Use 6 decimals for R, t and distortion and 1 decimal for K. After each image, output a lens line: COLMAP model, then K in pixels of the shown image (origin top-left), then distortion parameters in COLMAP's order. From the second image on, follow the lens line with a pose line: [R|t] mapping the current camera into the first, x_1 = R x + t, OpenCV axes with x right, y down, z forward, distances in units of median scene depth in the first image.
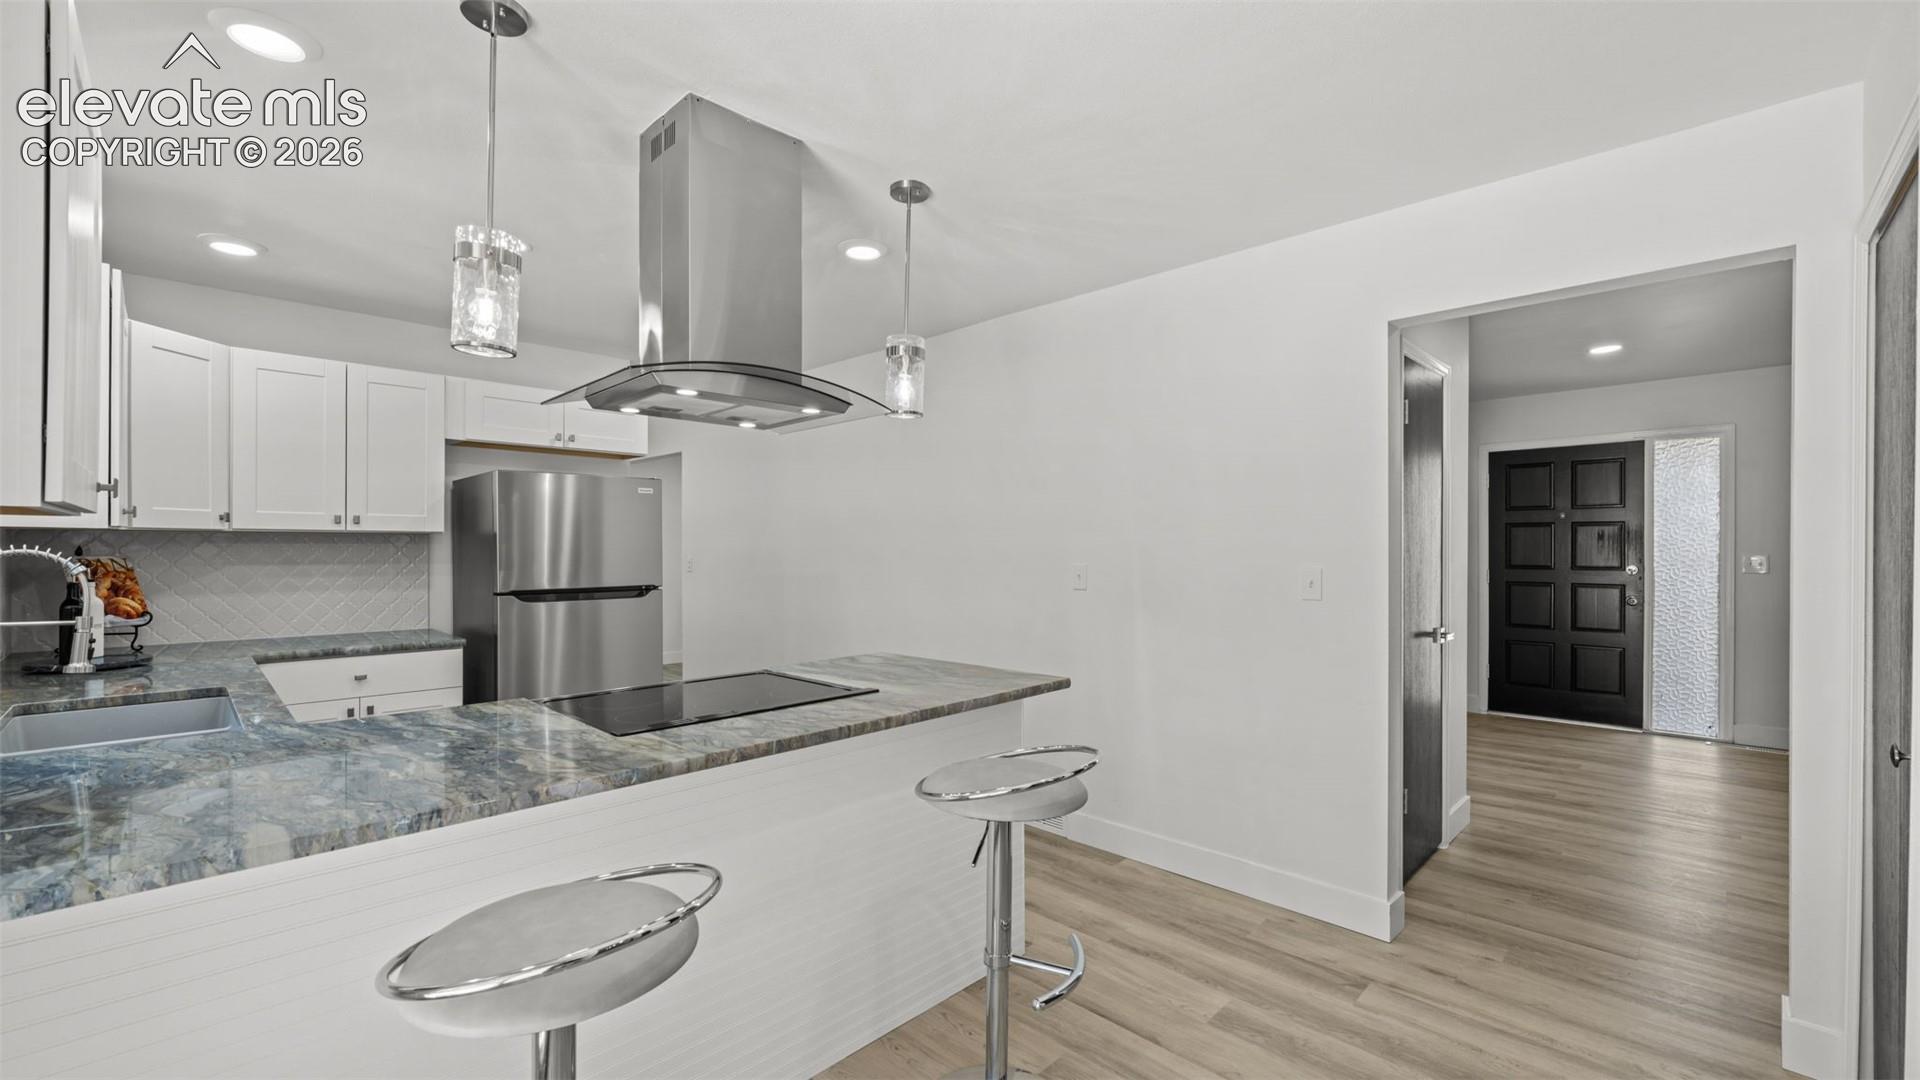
lens RADIAL K [[780.7, 0, 960.0], [0, 780.7, 540.0], [0, 0, 1]] dist [-0.000166, 0.000011]
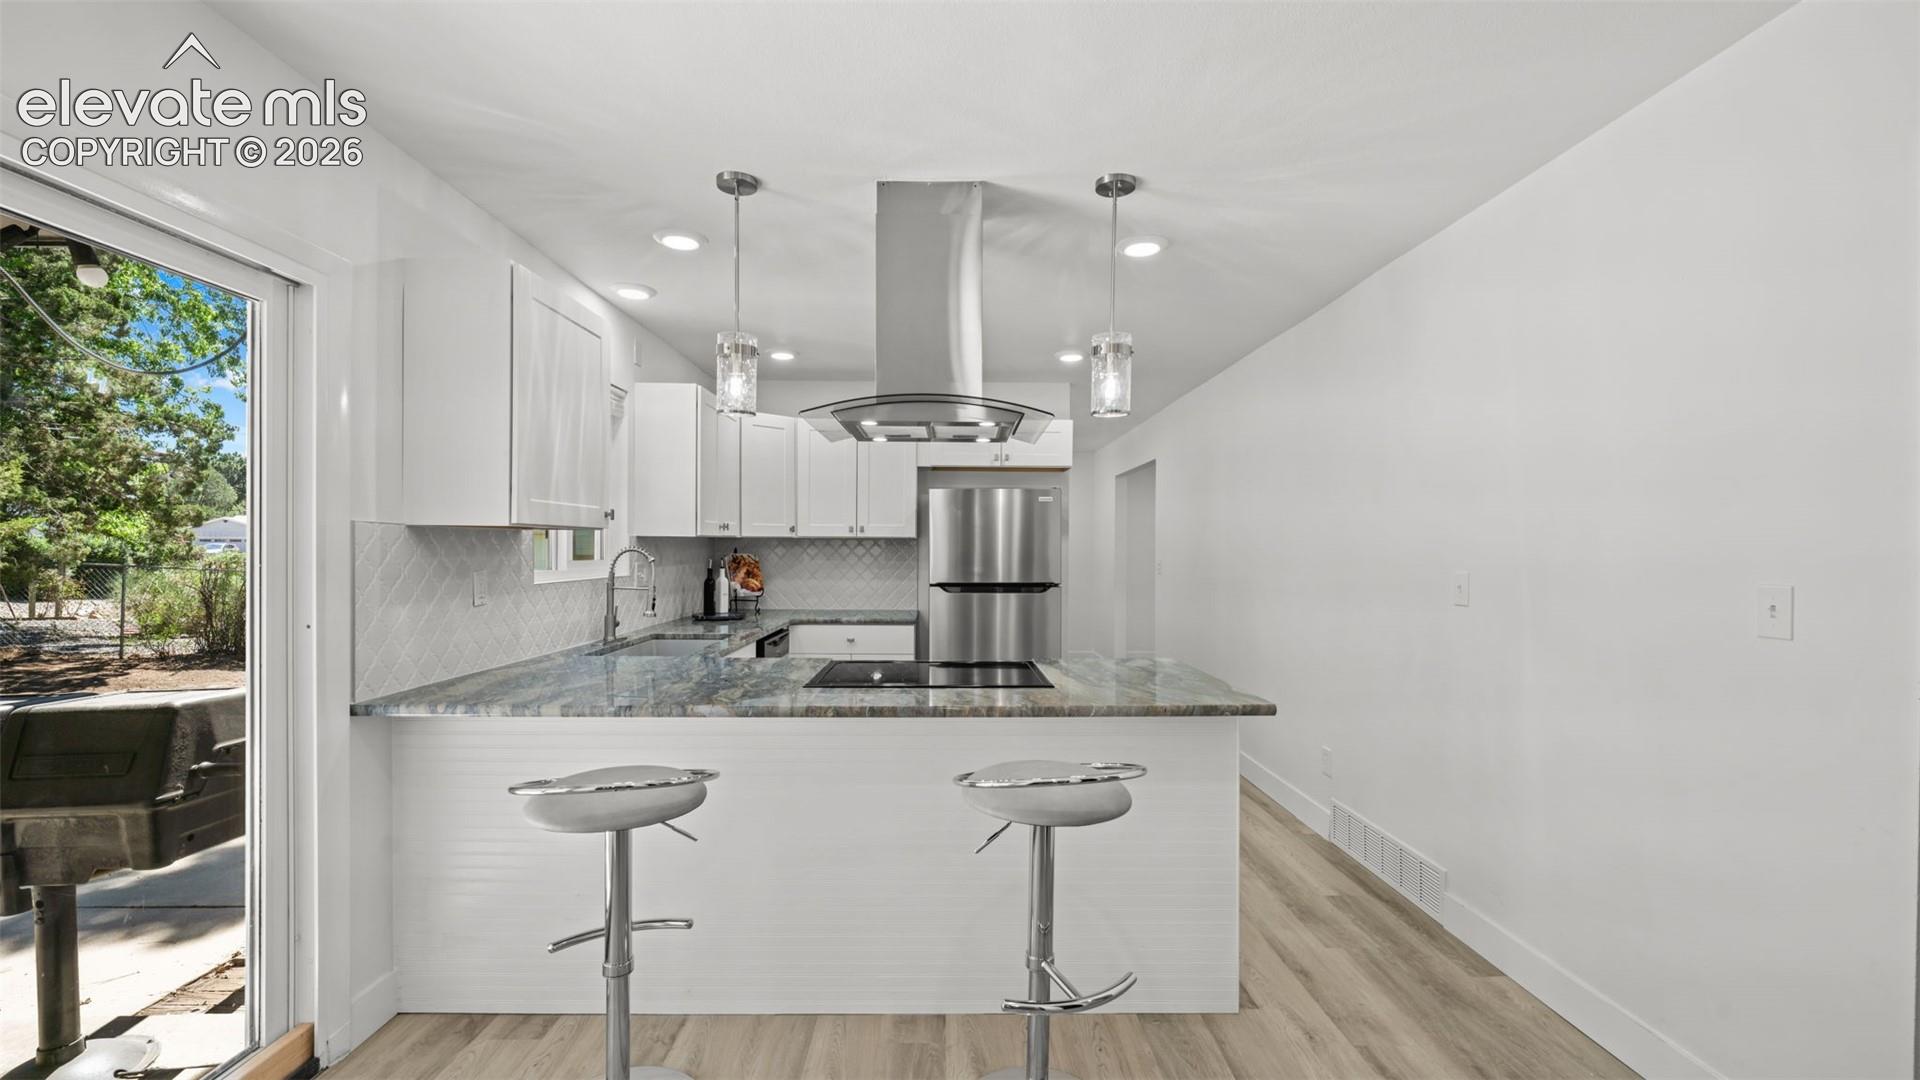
lens RADIAL K [[786.7, 0, 957.5], [0, 786.7, 547.7], [0, 0, 1]] dist [-0.001288, -0.000129]
pose [[0.706266, -0.000319, -0.707946, 0.399278], [0.003852, 0.999987, 0.003392, 0.003807], [0.707936, -0.005122, 0.706258, 0.130329]]
